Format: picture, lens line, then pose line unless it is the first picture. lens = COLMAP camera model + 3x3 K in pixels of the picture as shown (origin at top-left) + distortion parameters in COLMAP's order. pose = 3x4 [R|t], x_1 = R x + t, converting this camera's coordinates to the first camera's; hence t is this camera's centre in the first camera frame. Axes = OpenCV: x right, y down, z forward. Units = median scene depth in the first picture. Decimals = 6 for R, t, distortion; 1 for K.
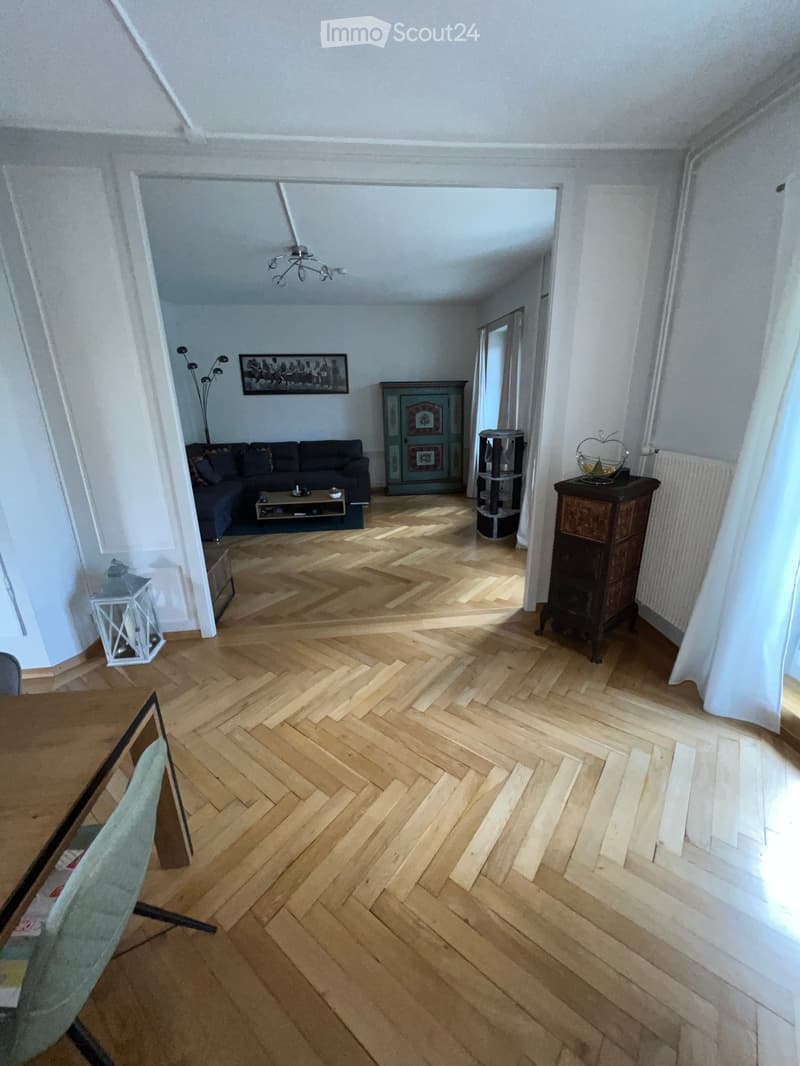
lens RADIAL K [[426.3, 0, 402.7], [0, 426.3, 531.8], [0, 0, 1]] dist [0.000170, 0.000012]
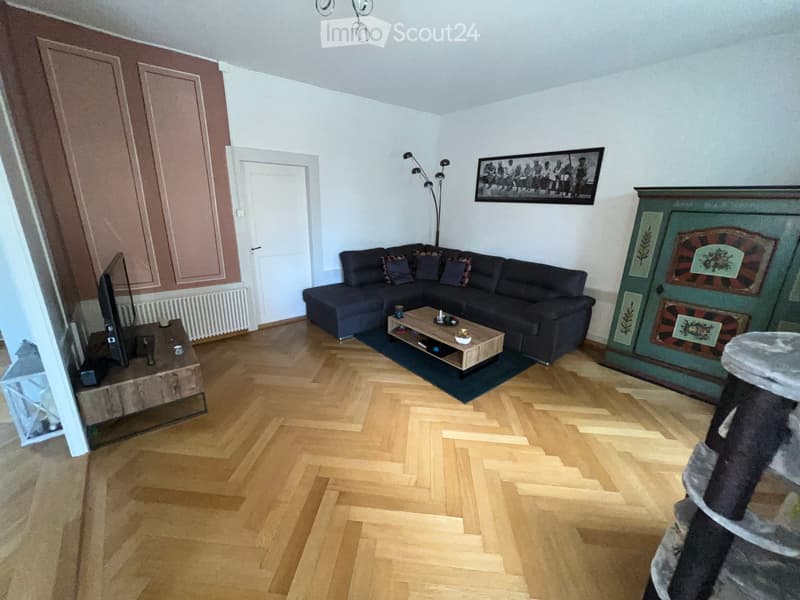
lens RADIAL K [[322.0, 0, 400.0], [0, 322.0, 300.0], [0, 0, 1]] dist [0.000576, 0.000110]
pose [[0.551224, 0.274969, -0.787746, 0.241464], [-0.296512, 0.947063, 0.123096, -0.229680], [0.779893, 0.165723, 0.603575, 0.715242]]
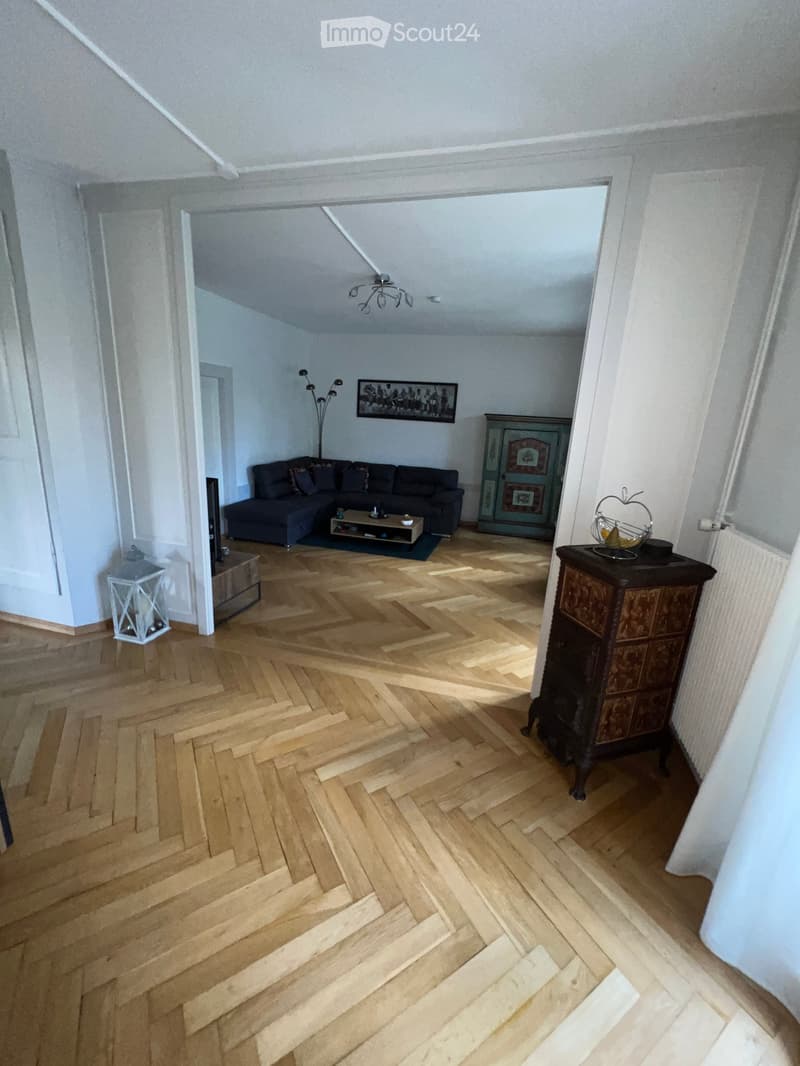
lens RADIAL K [[426.3, 0, 402.7], [0, 426.3, 531.8], [0, 0, 1]] dist [0.000170, 0.000012]
pose [[0.928011, 0.161570, -0.335695, 0.204185], [-0.183731, 0.982349, -0.035108, -0.035368], [0.324098, 0.094258, 0.941316, 0.098935]]
